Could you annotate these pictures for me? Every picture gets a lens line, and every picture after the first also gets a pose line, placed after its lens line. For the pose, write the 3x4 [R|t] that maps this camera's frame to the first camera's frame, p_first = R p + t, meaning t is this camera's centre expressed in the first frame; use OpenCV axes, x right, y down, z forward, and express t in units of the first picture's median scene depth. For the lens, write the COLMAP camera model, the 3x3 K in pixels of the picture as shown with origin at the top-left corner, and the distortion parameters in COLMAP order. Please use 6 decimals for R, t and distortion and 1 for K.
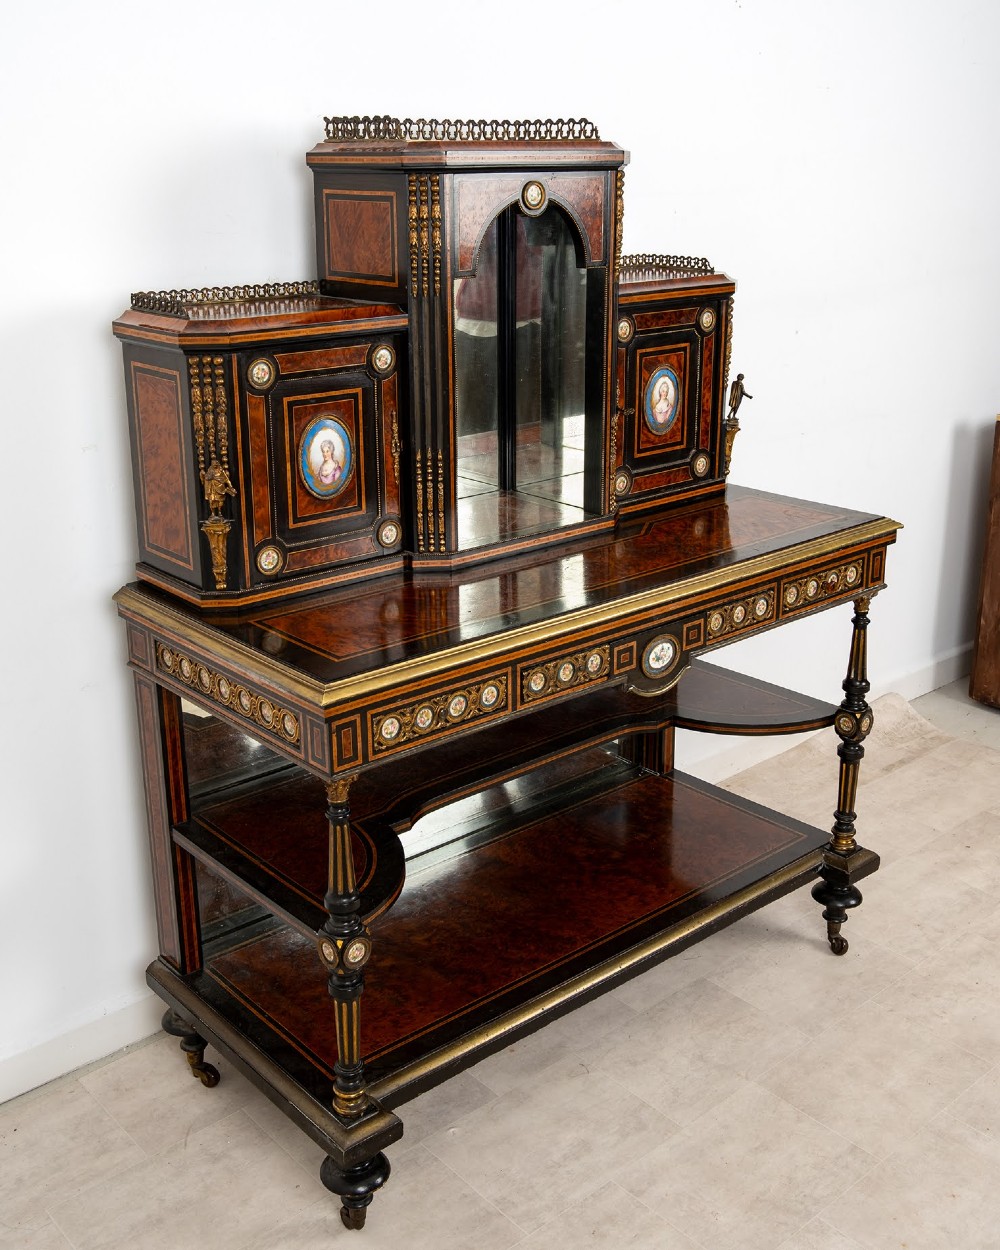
lens RADIAL K [[1366.4, 0, 468.7], [0, 1366.4, 571.5], [0, 0, 1]] dist [-0.054146, 0.018281]
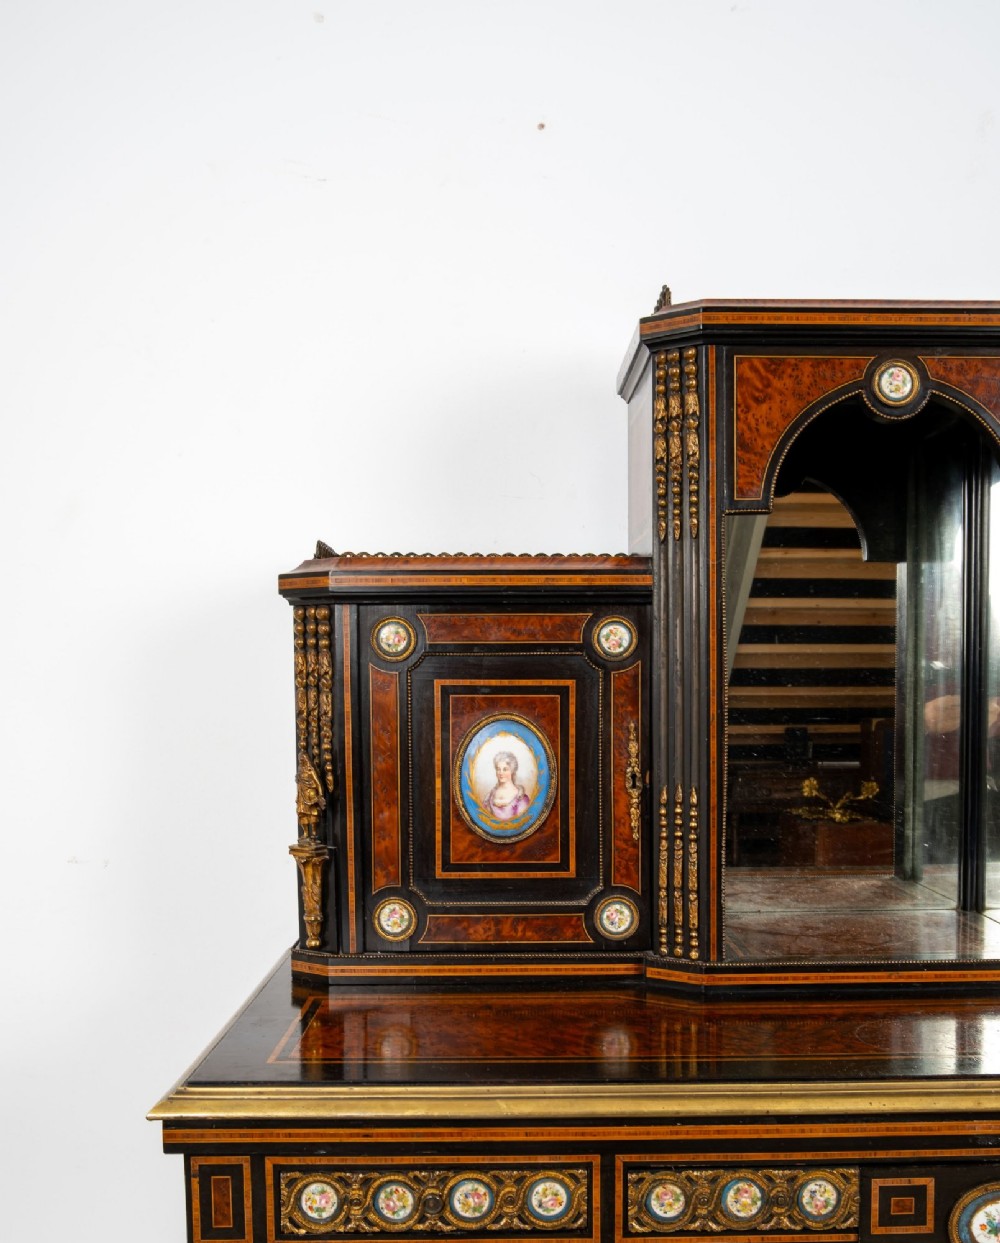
lens RADIAL K [[1305.0, 0, 515.0], [0, 1305.0, 761.0], [0, 0, 1]] dist [-0.056694, 0.001782]
pose [[0.773652, 0.044554, -0.632042, 0.288543], [-0.185283, 0.969830, -0.158430, 0.006601], [0.605915, 0.239676, 0.758566, 0.510740]]
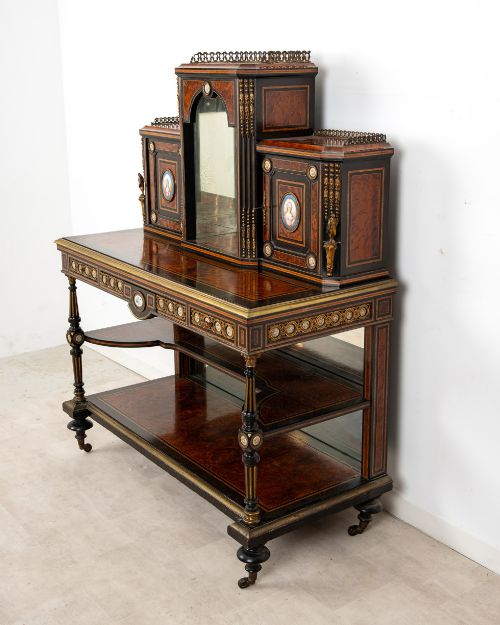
lens RADIAL K [[867.0, 0, 250.9], [0, 867.0, 257.8], [0, 0, 1]] dist [0.000635, -0.120676]
pose [[-0.063595, 0.236185, -0.969625, 1.442432], [-0.281852, 0.927787, 0.244480, -0.386429], [0.957348, 0.288839, 0.007567, 1.143718]]
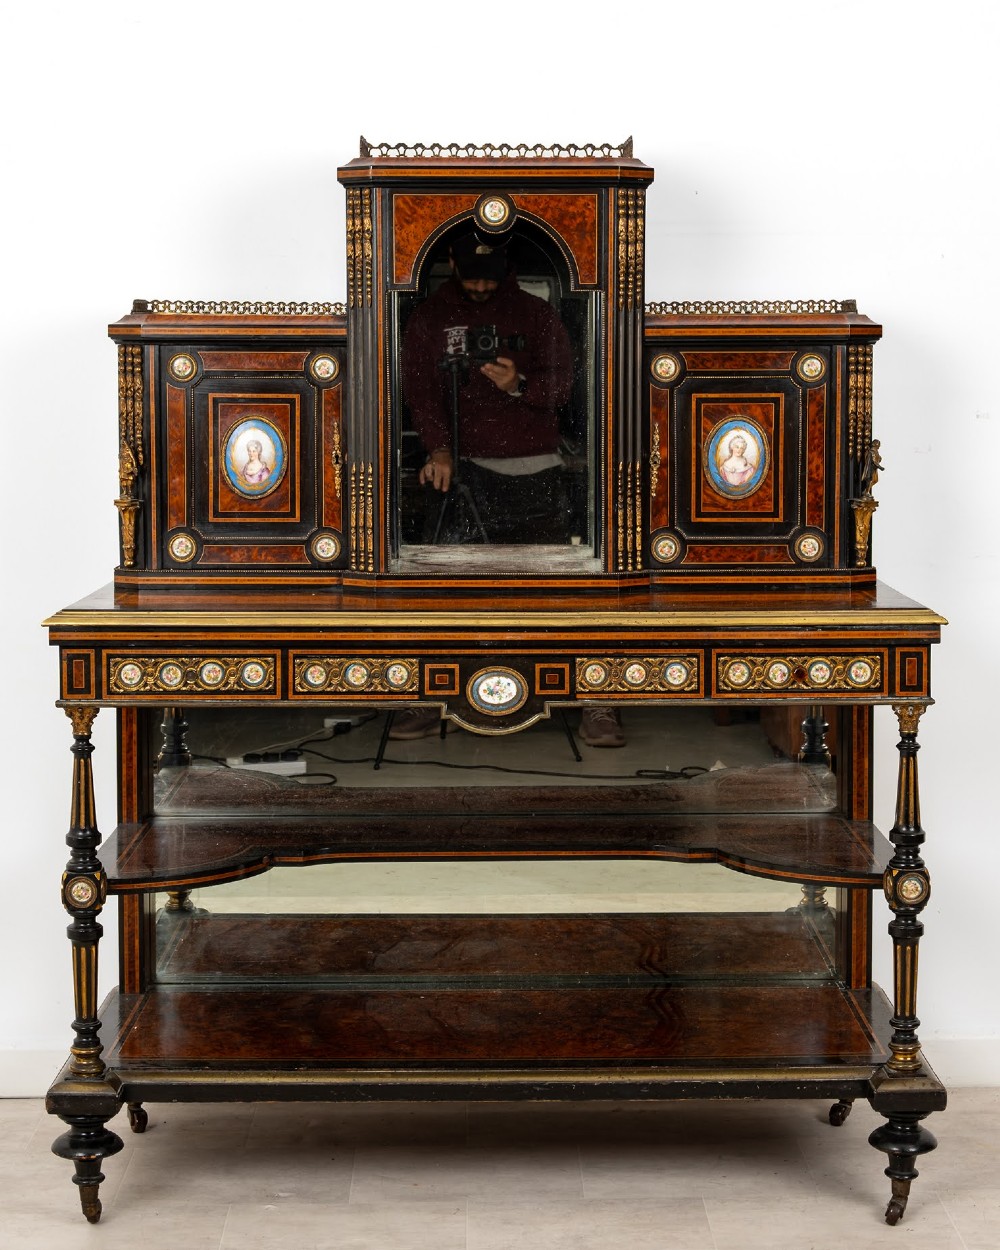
lens RADIAL K [[2521.2, 0, 526.1], [0, 2521.2, 477.8], [0, 0, 1]] dist [0.138673, -1.717332]
pose [[0.775219, 0.043403, -0.630200, 1.212362], [-0.191253, 0.966940, -0.168669, 0.205348], [0.602045, 0.251283, 0.757891, -0.297181]]
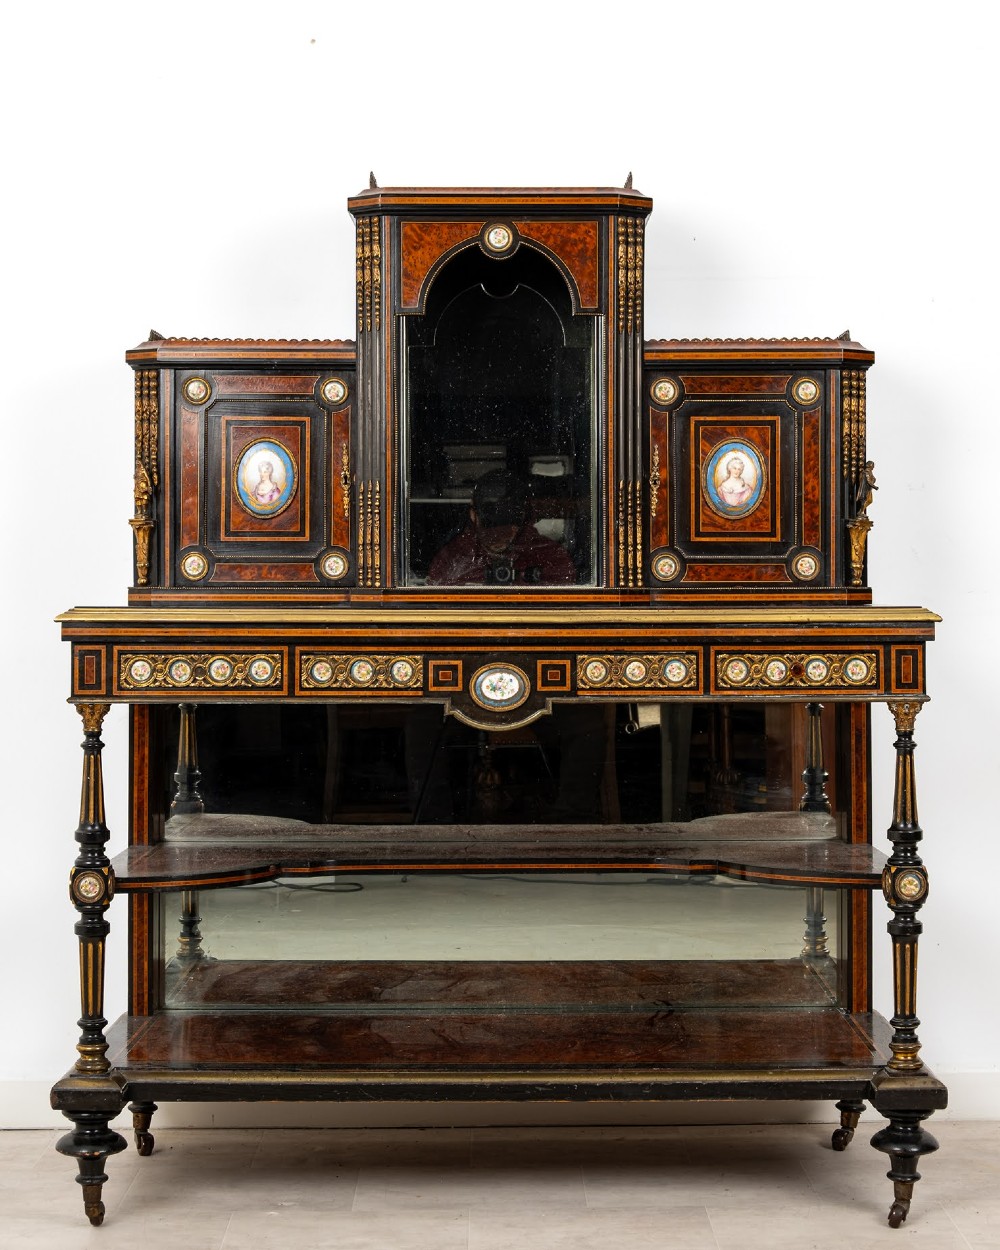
lens RADIAL K [[2412.0, 0, 519.0], [0, 2412.0, 486.6], [0, 0, 1]] dist [0.119810, -1.476677]
pose [[0.768967, -0.013377, -0.639148, 1.202717], [-0.193490, 0.948019, -0.252631, 0.345364], [0.609304, 0.317934, 0.726407, -0.223774]]
